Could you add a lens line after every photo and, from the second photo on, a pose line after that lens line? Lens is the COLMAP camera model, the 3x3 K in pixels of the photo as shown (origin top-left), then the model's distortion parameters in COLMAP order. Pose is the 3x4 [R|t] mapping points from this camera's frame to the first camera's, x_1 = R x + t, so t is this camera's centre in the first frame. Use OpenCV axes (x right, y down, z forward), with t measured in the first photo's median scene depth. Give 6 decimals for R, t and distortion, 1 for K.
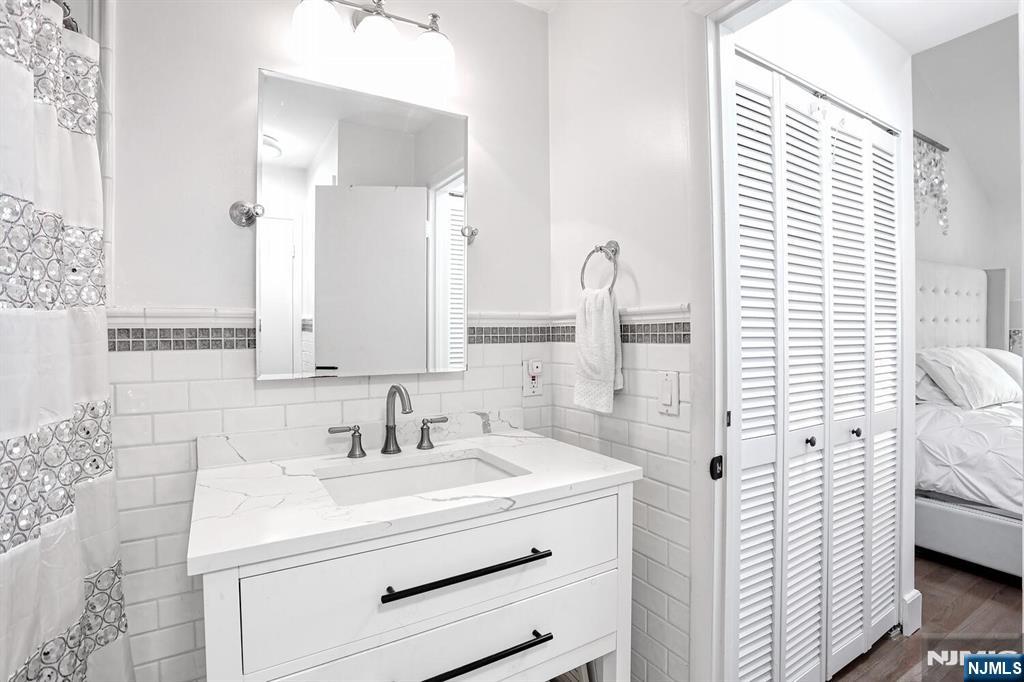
lens RADIAL K [[499.5, 0, 508.8], [0, 499.5, 336.9], [0, 0, 1]] dist [-0.078490, 0.032776]
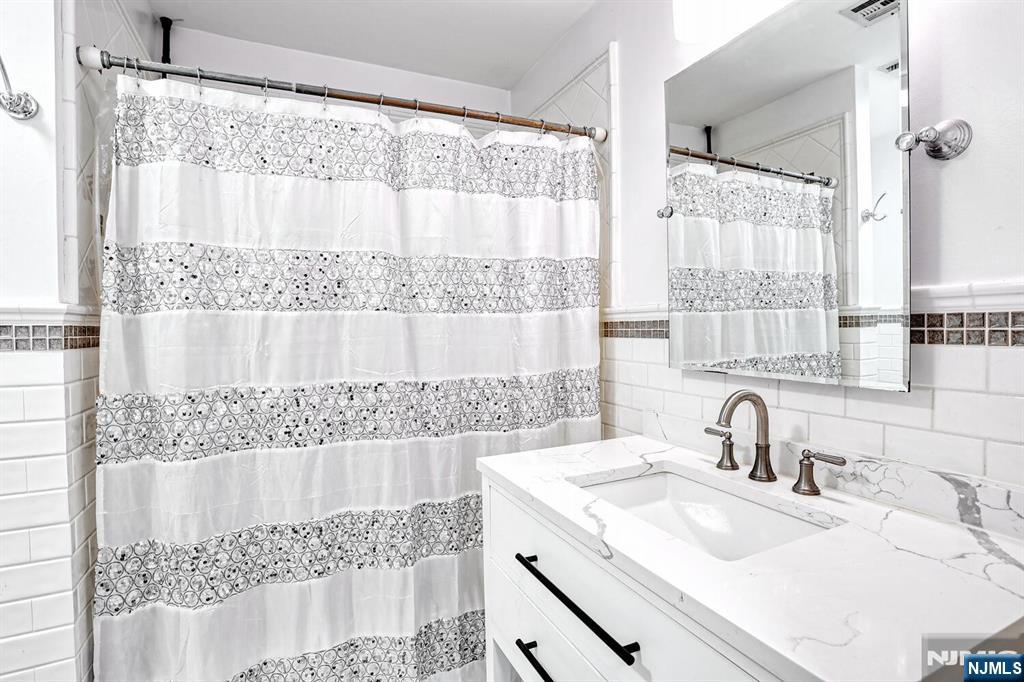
lens RADIAL K [[499.5, 0, 508.8], [0, 499.5, 336.9], [0, 0, 1]] dist [-0.078490, 0.032776]
pose [[-0.110491, 0.026256, -0.993530, 0.628024], [0.000393, 0.999652, 0.026374, -0.009966], [0.993877, 0.002524, -0.110462, 0.778451]]
